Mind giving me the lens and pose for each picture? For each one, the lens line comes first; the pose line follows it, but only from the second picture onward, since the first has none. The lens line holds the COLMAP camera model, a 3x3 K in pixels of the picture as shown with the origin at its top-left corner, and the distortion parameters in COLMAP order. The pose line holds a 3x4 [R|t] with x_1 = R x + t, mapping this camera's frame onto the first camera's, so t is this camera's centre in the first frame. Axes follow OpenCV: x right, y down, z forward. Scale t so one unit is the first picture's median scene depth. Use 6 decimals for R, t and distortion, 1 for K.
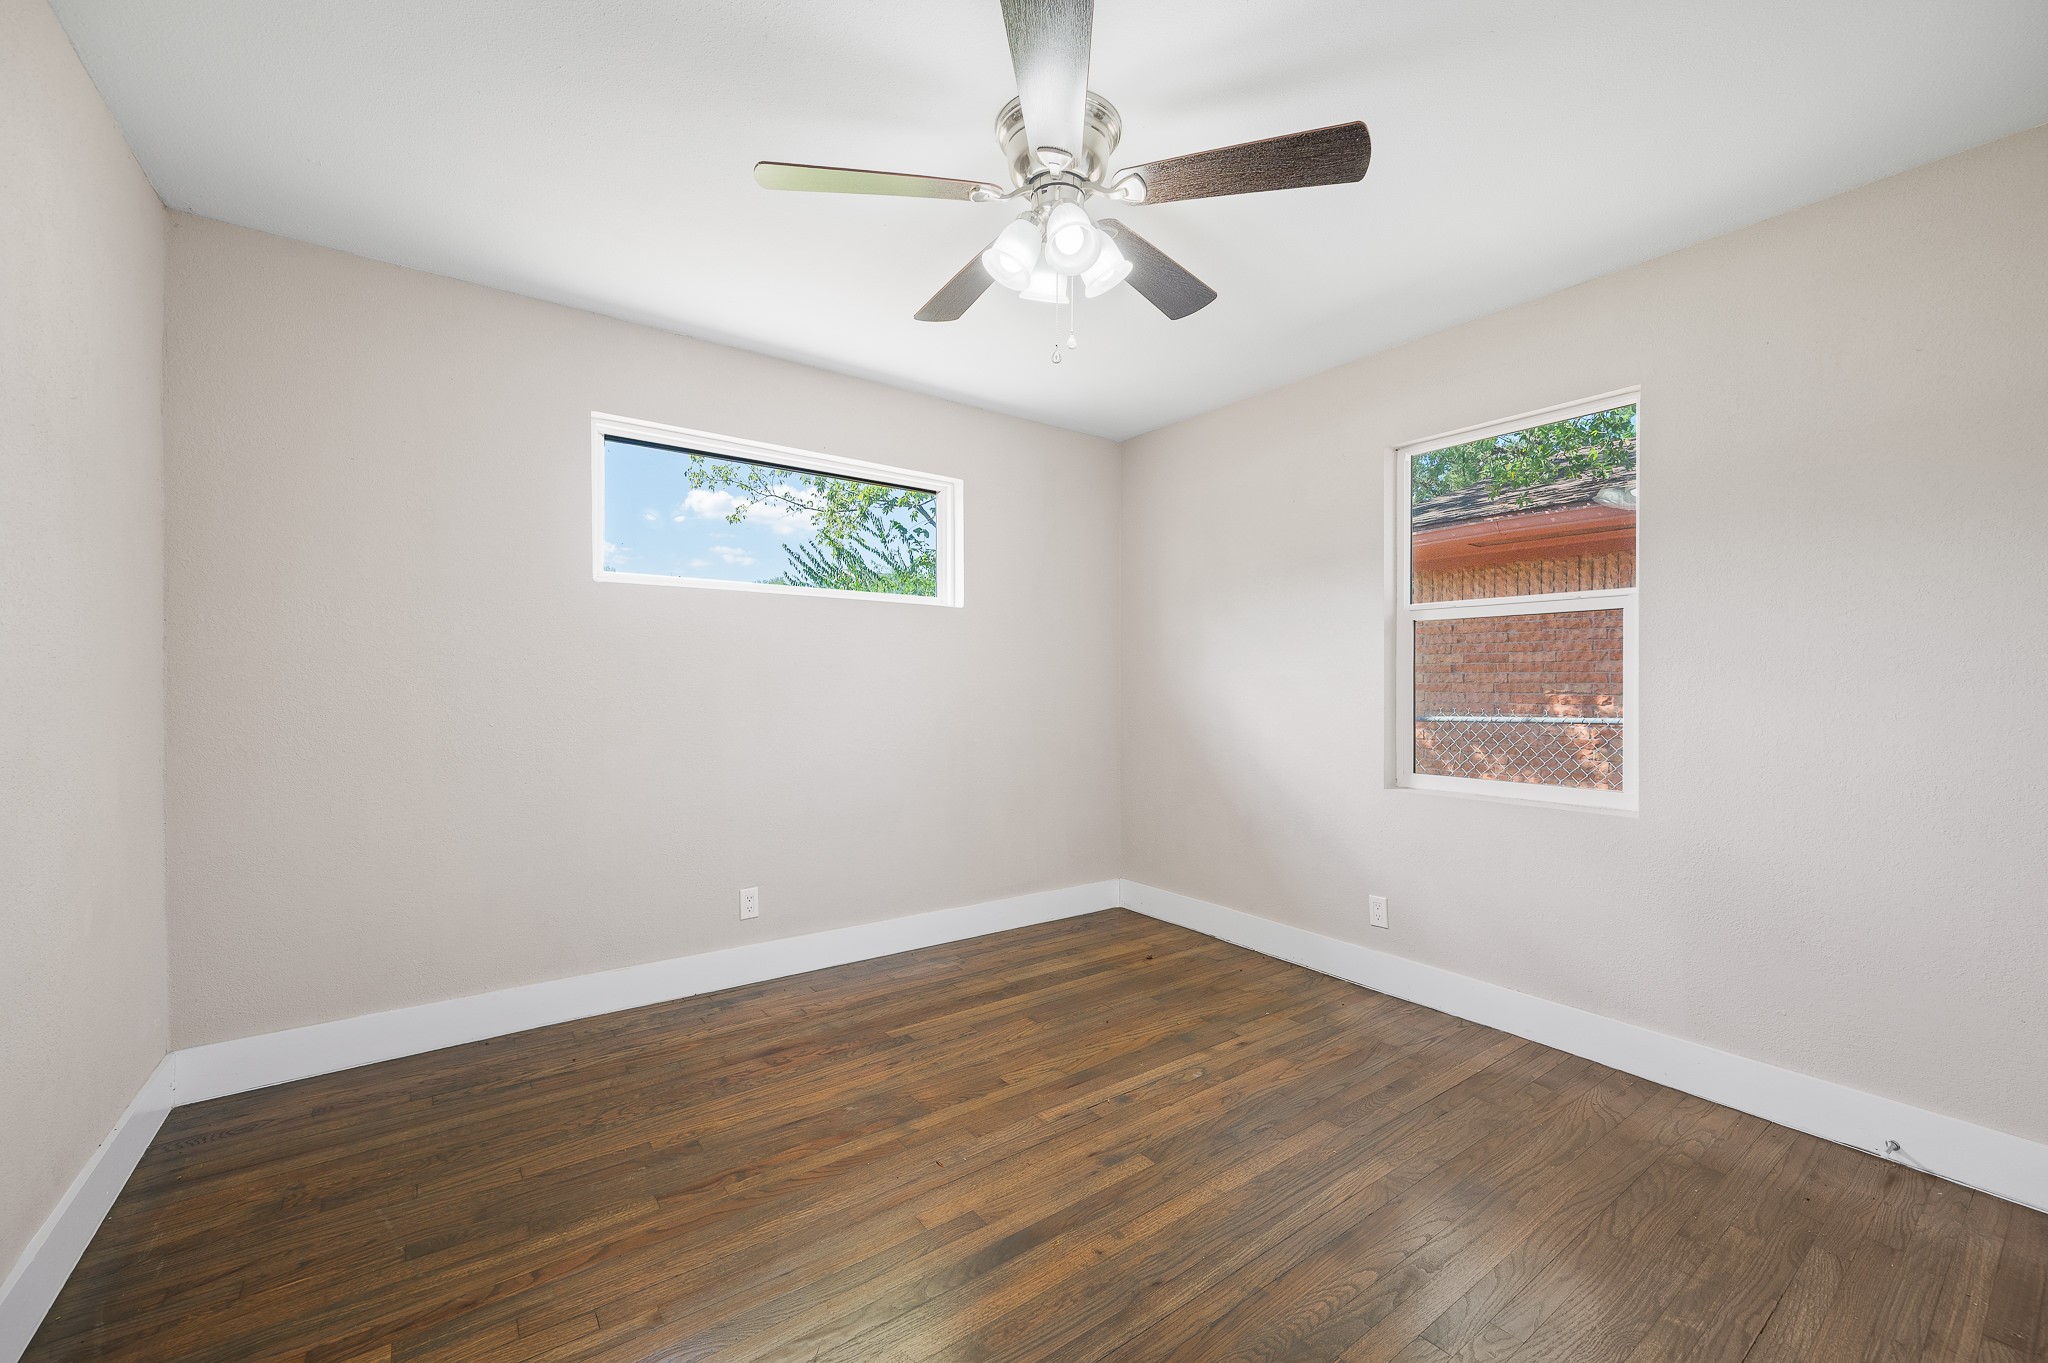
lens RADIAL K [[823.5, 0, 1038.9], [0, 823.5, 691.1], [0, 0, 1]] dist [-0.000308, 0.001716]
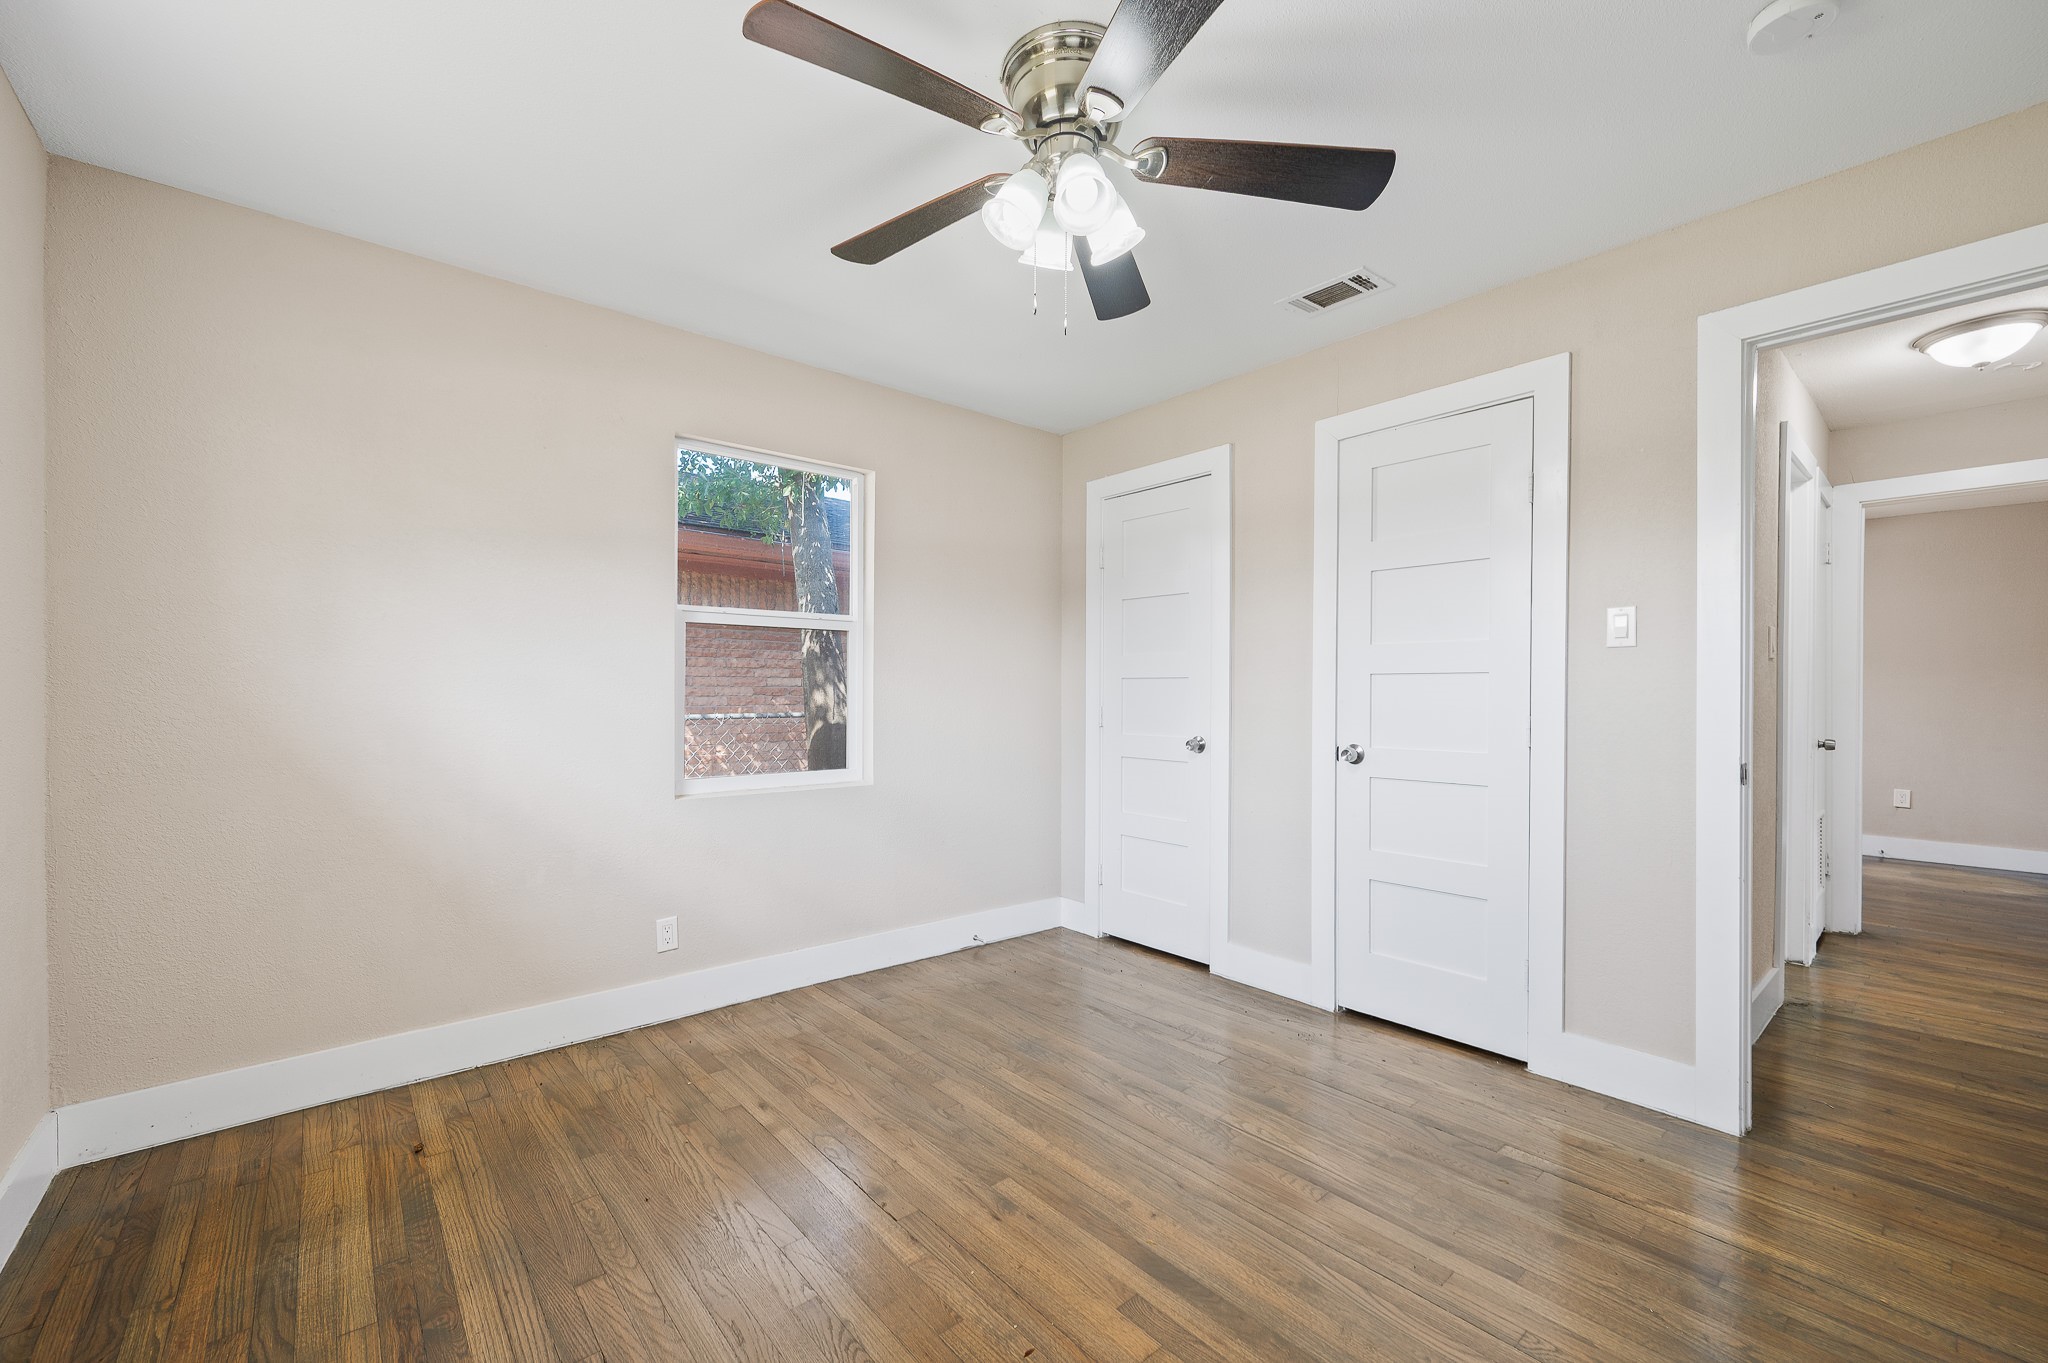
lens RADIAL K [[823.5, 0, 1030.1], [0, 823.5, 685.3], [0, 0, 1]] dist [-0.000308, 0.001716]
pose [[-0.058715, -0.001571, 0.998274, -0.566974], [0.007669, 0.999969, 0.002025, -0.008940], [-0.998245, 0.007774, -0.058701, 0.697082]]
